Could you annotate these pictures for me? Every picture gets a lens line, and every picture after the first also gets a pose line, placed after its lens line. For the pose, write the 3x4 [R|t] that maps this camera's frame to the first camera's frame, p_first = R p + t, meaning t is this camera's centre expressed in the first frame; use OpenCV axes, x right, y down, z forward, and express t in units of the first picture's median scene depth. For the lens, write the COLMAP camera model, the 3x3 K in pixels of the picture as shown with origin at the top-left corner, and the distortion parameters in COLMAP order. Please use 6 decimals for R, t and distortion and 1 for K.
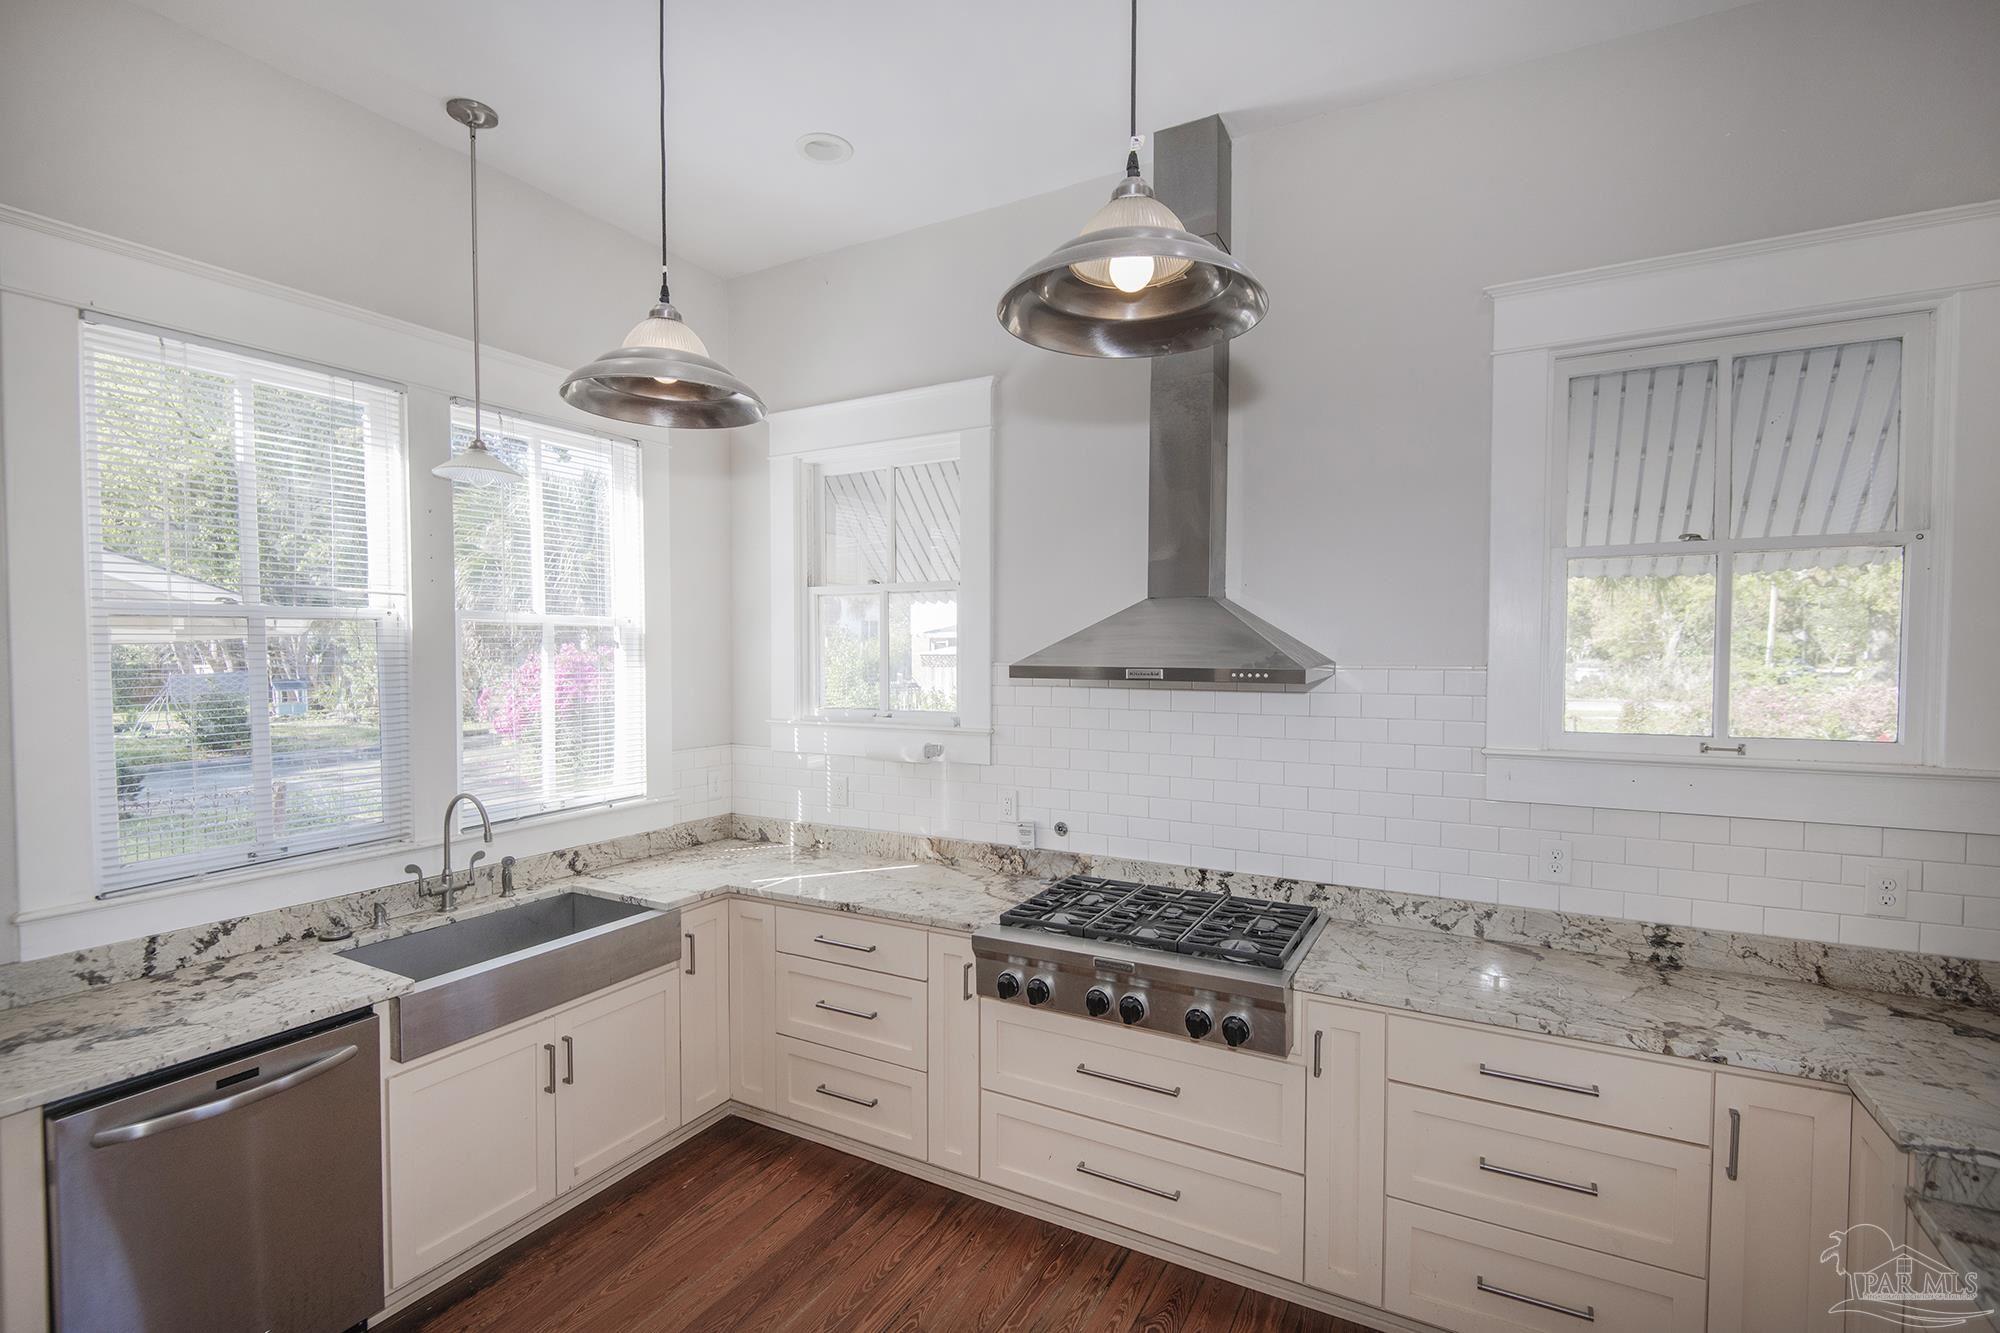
lens RADIAL K [[910.5, 0, 1000.0], [0, 910.5, 666.5], [0, 0, 1]] dist [0.021351, -0.019012]
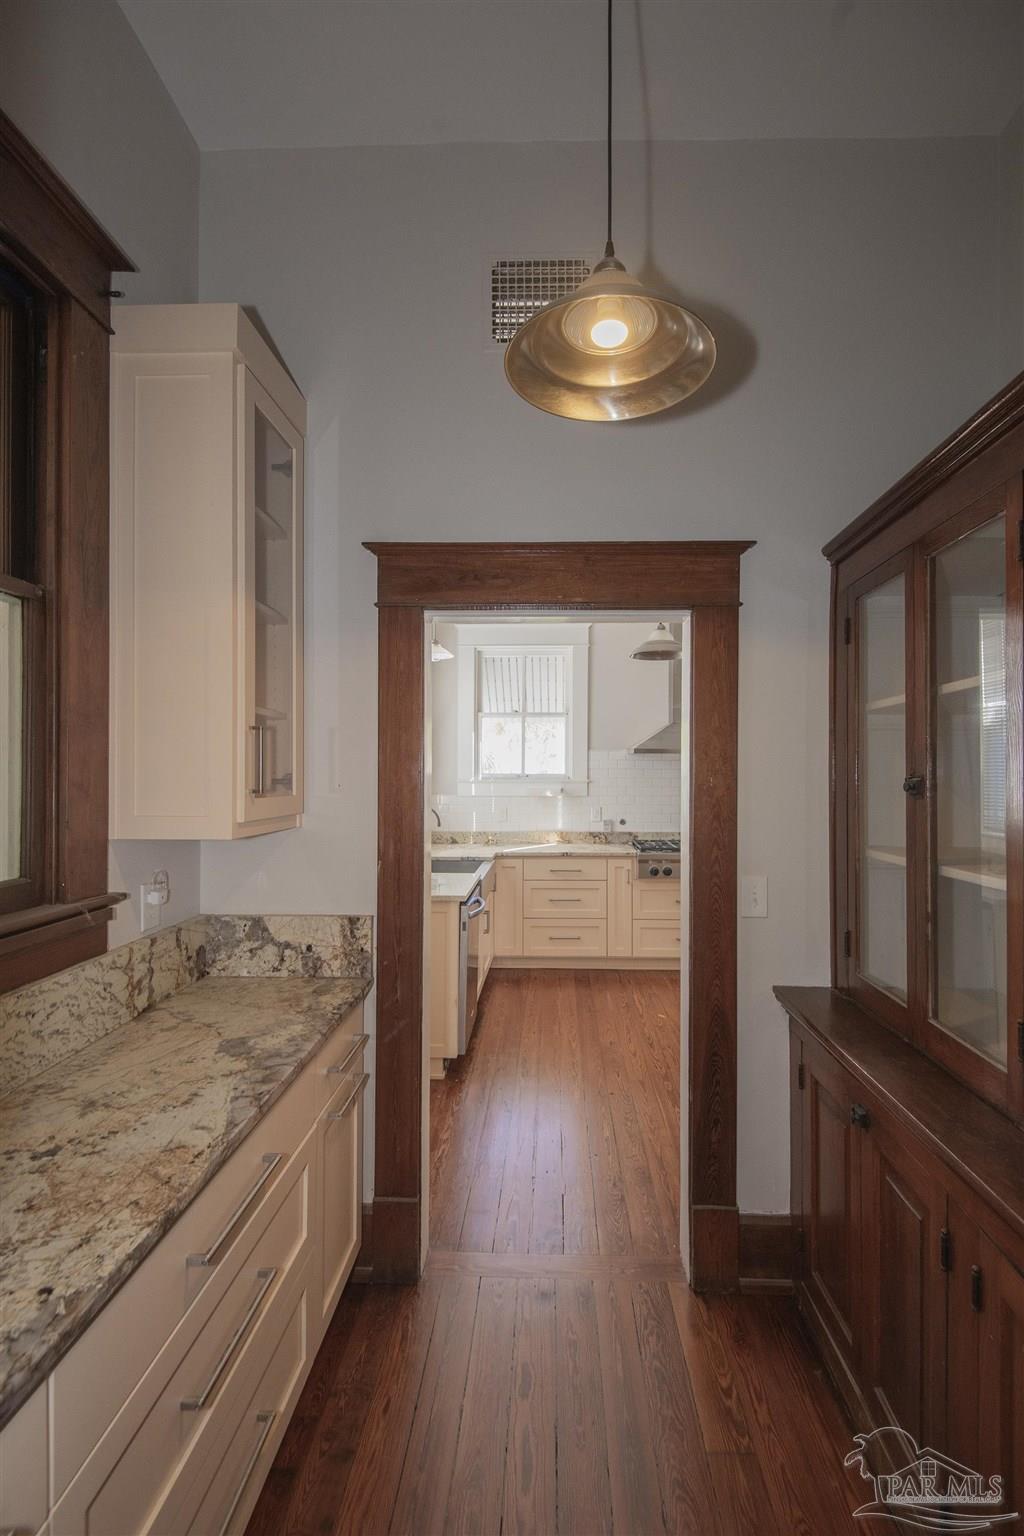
lens RADIAL K [[699.2, 0, 539.9], [0, 699.2, 763.9], [0, 0, 1]] dist [0.021351, -0.019012]
pose [[0.885265, 0.005882, 0.465049, -1.032964], [0.006649, 0.999658, -0.025302, 0.081579], [-0.465039, 0.025491, 0.884923, -0.520901]]
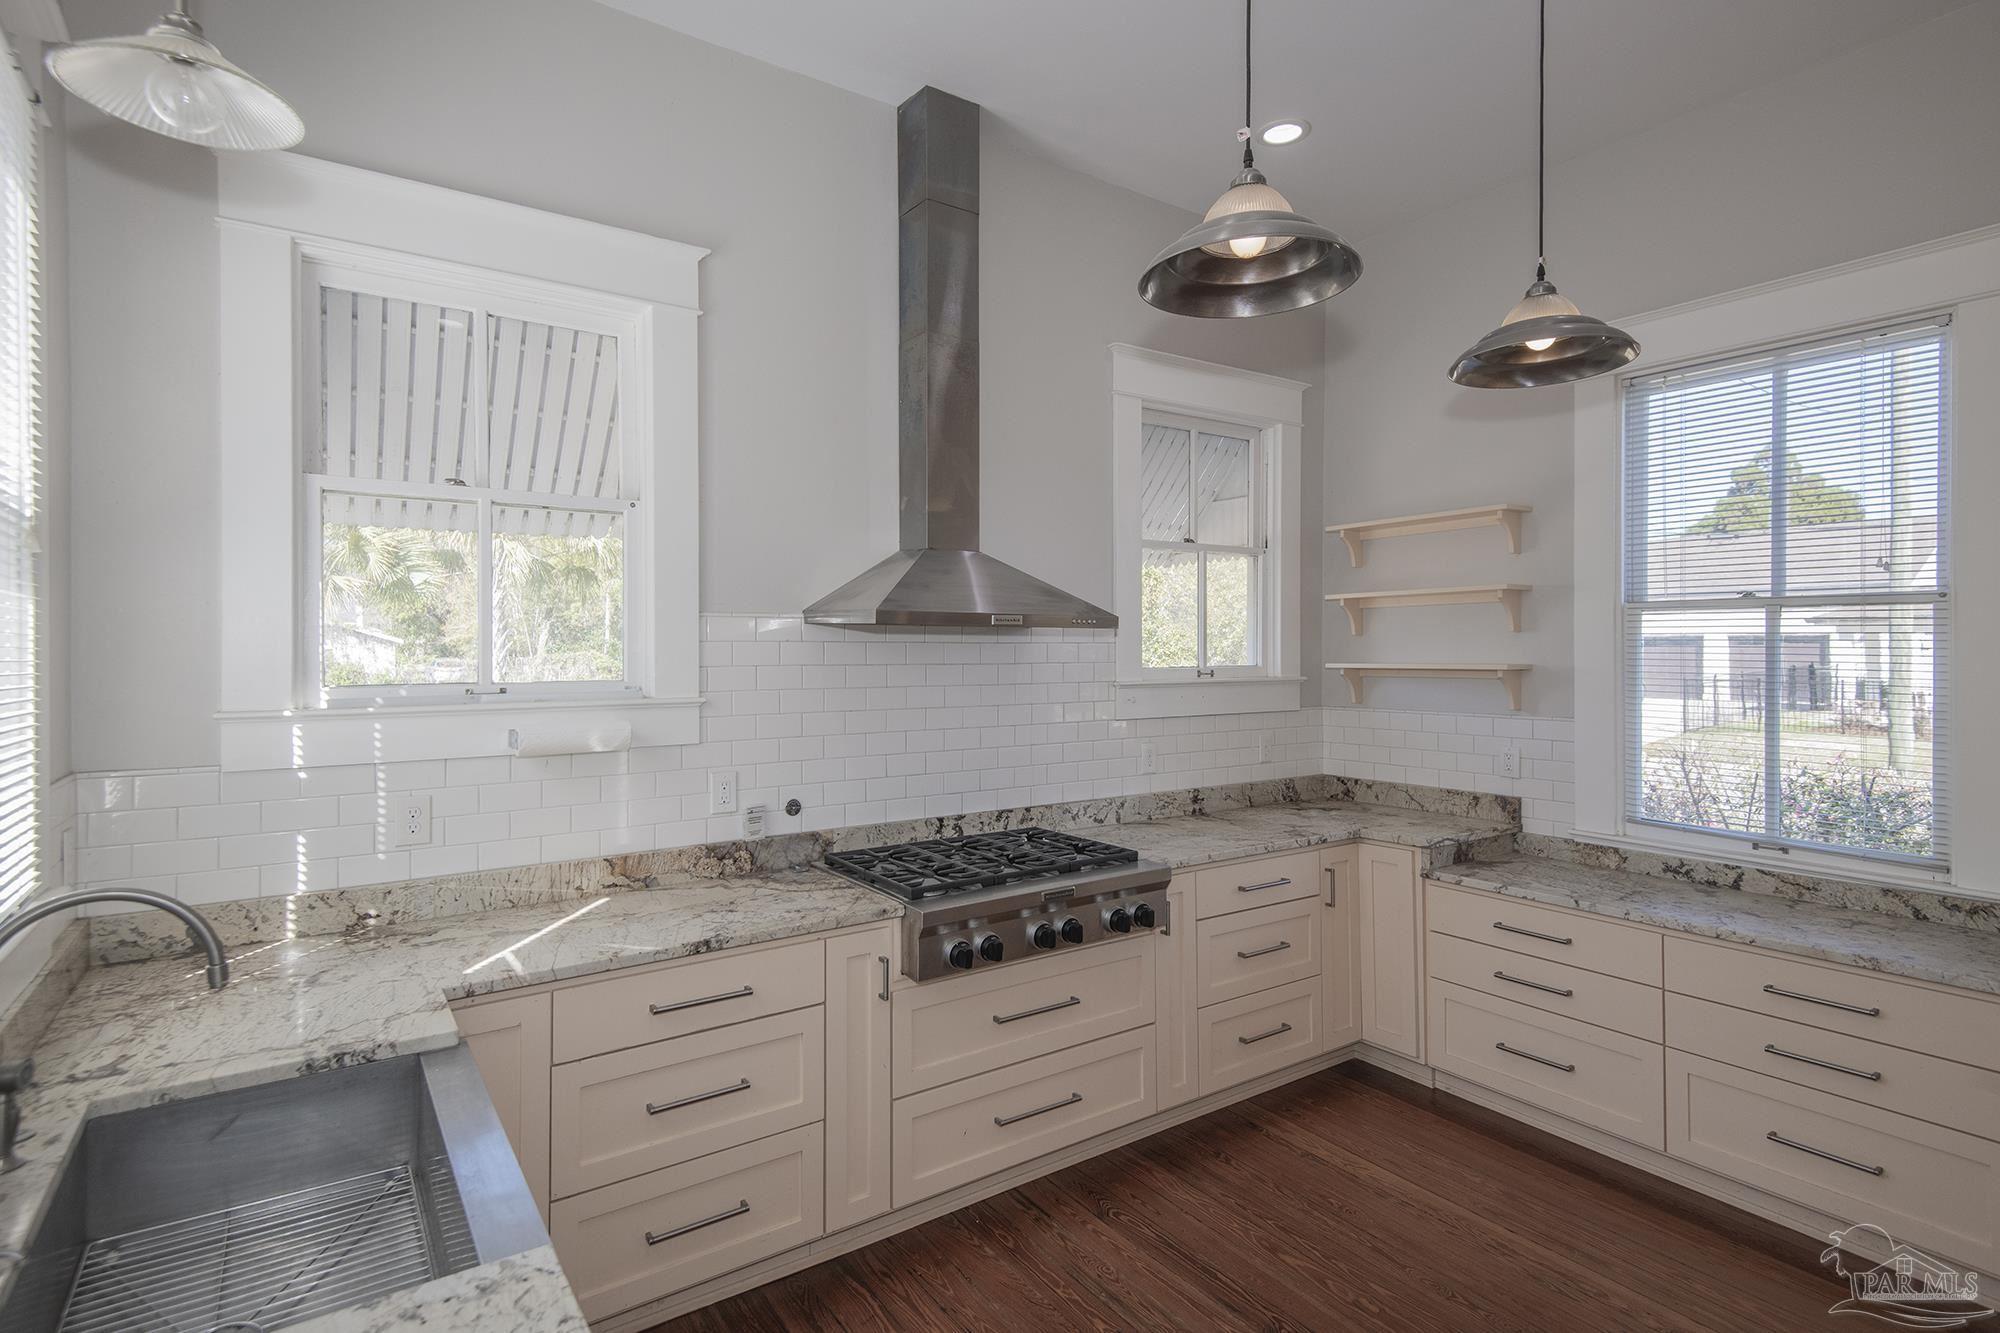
lens RADIAL K [[983.5, 0, 979.3], [0, 983.5, 653.2], [0, 0, 1]] dist [0.039720, 0.000301]
pose [[0.448493, 0.000647, 0.893786, -0.750444], [0.021380, 0.999706, -0.011451, 0.051450], [-0.893531, 0.024245, 0.448347, 0.461623]]
